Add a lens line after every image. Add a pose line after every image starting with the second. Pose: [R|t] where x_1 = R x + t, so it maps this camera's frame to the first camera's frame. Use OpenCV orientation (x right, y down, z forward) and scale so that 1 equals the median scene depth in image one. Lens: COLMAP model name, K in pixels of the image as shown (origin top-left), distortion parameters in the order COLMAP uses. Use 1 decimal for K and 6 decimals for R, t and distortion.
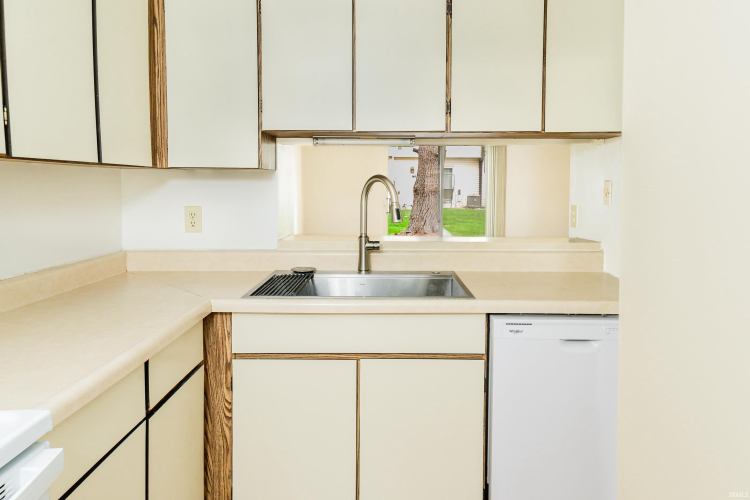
lens RADIAL K [[581.3, 0, 377.8], [0, 581.3, 216.3], [0, 0, 1]] dist [0.033884, 0.000359]
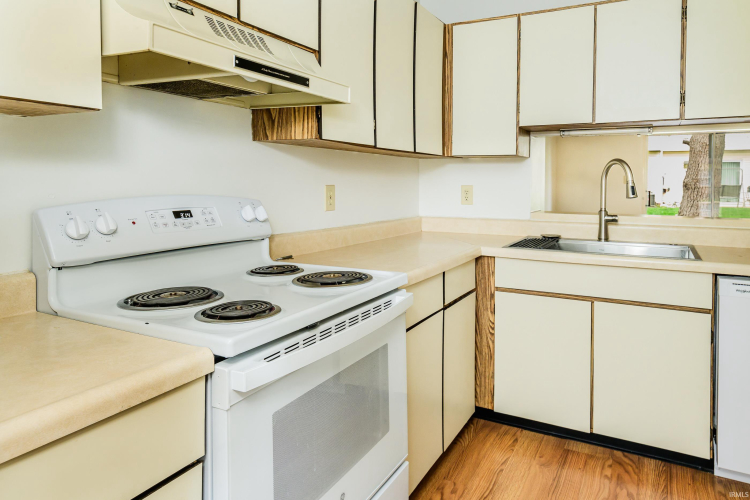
lens RADIAL K [[581.3, 0, 377.8], [0, 581.3, 216.3], [0, 0, 1]] dist [0.033884, 0.000359]
pose [[0.907129, 0.014639, -0.420598, 0.071056], [-0.015329, 0.999881, 0.001740, 0.060117], [0.420574, 0.004869, 0.907245, -0.341153]]
